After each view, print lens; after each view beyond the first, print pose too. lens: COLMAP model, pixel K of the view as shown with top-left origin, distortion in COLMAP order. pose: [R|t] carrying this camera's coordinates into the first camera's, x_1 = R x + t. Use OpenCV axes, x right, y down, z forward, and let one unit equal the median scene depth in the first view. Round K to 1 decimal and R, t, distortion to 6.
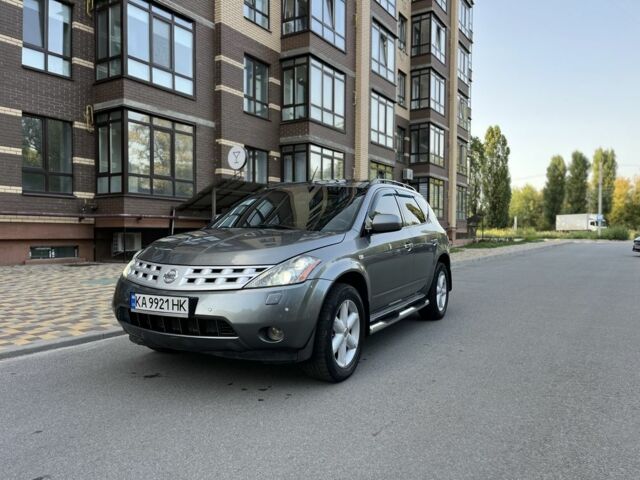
lens RADIAL K [[486.3, 0, 321.1], [0, 486.3, 240.6], [0, 0, 1]] dist [0.083005, -0.109678]
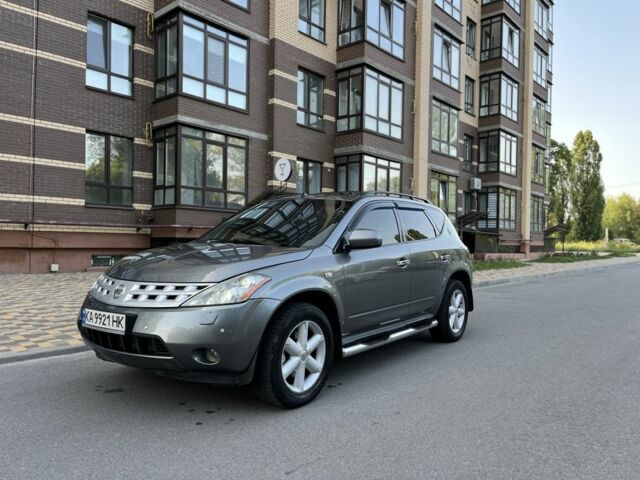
lens RADIAL K [[486.3, 0, 321.1], [0, 486.3, 240.6], [0, 0, 1]] dist [0.083005, -0.109678]
pose [[0.987626, 0.010320, -0.156485, 0.058205], [-0.013540, 0.999718, -0.019522, -0.003854], [0.156240, 0.021399, 0.987487, 0.018140]]
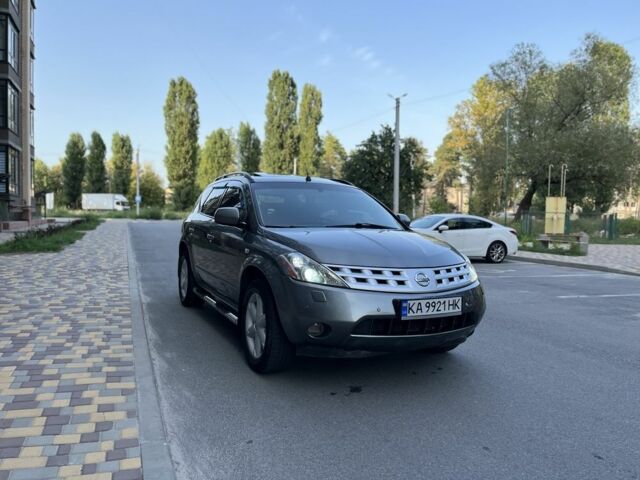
lens RADIAL K [[485.5, 0, 319.5], [0, 485.5, 240.7], [0, 0, 1]] dist [0.088708, -0.117736]
pose [[0.586405, -0.034837, 0.809269, -0.291220], [-0.002298, 0.998999, 0.044669, -0.012481], [-0.810015, -0.028054, 0.585738, 0.133187]]
